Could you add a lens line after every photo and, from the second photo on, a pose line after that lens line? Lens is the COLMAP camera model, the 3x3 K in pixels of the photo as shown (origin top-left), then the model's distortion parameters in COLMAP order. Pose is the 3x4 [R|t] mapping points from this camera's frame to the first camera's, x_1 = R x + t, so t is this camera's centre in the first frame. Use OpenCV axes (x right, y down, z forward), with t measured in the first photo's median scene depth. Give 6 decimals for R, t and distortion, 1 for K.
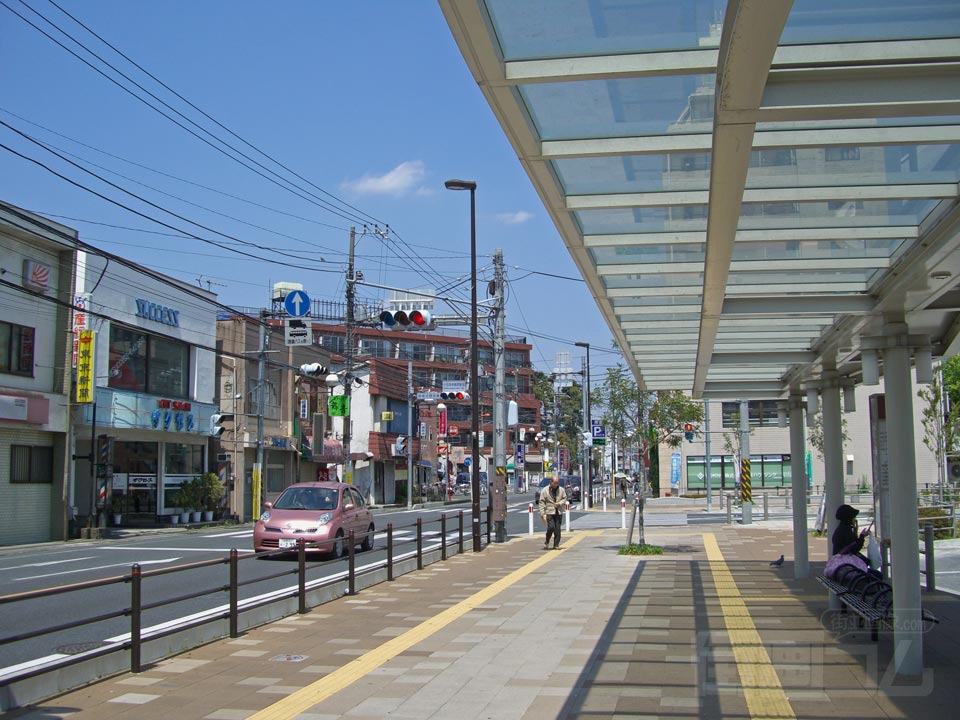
lens RADIAL K [[1064.9, 0, 480.0], [0, 1064.9, 360.0], [0, 0, 1]] dist [-0.116000, -0.009673]
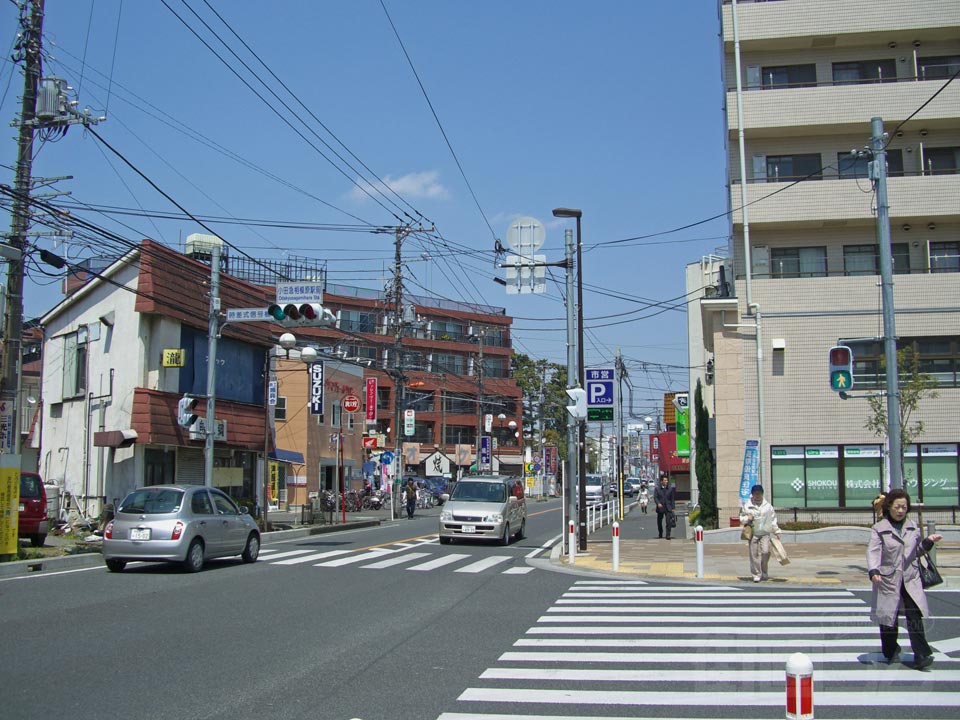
lens RADIAL K [[1064.9, 0, 480.0], [0, 1064.9, 360.0], [0, 0, 1]] dist [-0.116000, -0.009673]
pose [[0.999953, 0.008604, 0.004450, 0.052477], [-0.008584, 0.999953, -0.004605, 0.053424], [-0.004490, 0.004567, 0.999979, 0.494984]]
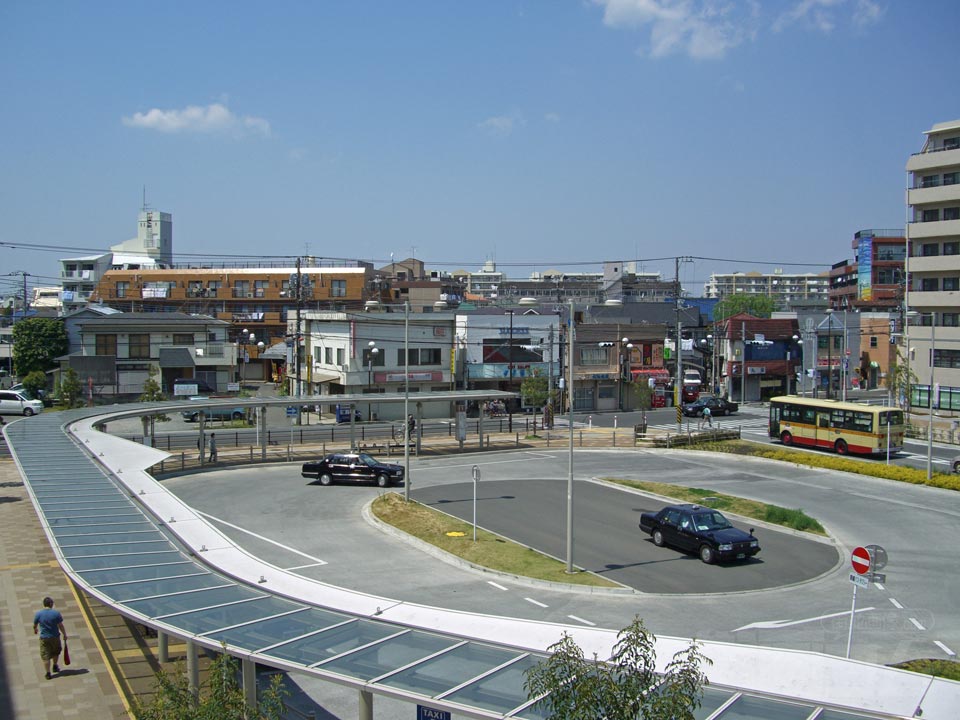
lens RADIAL K [[1064.9, 0, 480.0], [0, 1064.9, 360.0], [0, 0, 1]] dist [-0.116000, -0.009673]
pose [[0.620175, 0.042585, -0.783306, 0.986180], [0.078071, 0.990218, 0.115646, -0.164357], [0.780569, -0.132875, 0.610784, -0.383494]]
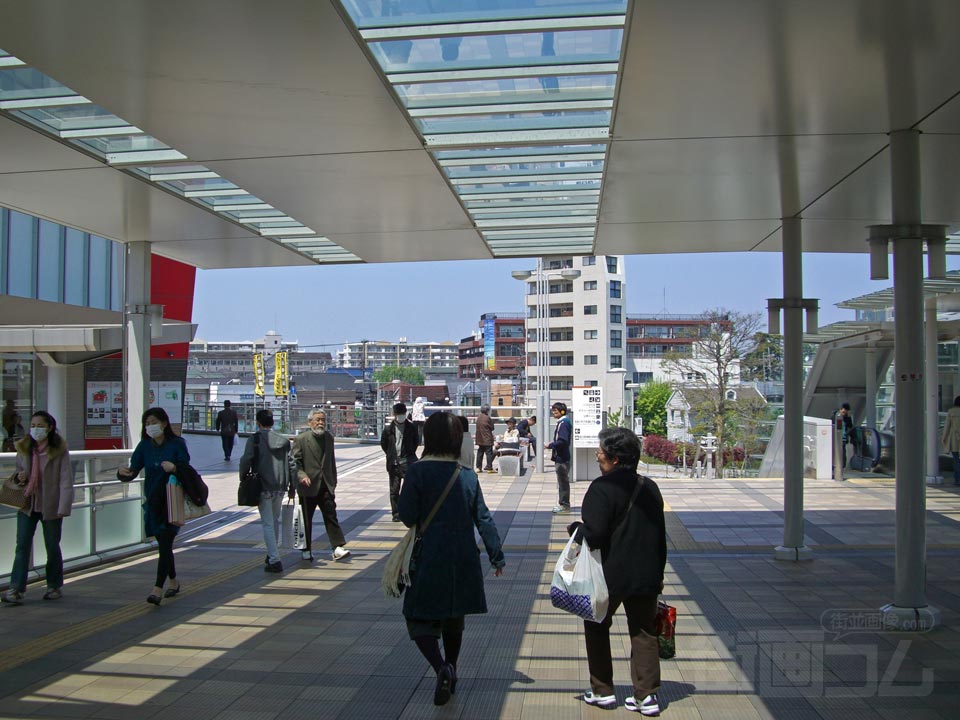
lens RADIAL K [[1064.9, 0, 480.0], [0, 1064.9, 360.0], [0, 0, 1]] dist [-0.116000, -0.009673]
pose [[0.854077, -0.004940, -0.520124, 1.245375], [0.053566, 0.995474, 0.078503, -0.229425], [0.517381, -0.094908, 0.850476, -0.886418]]
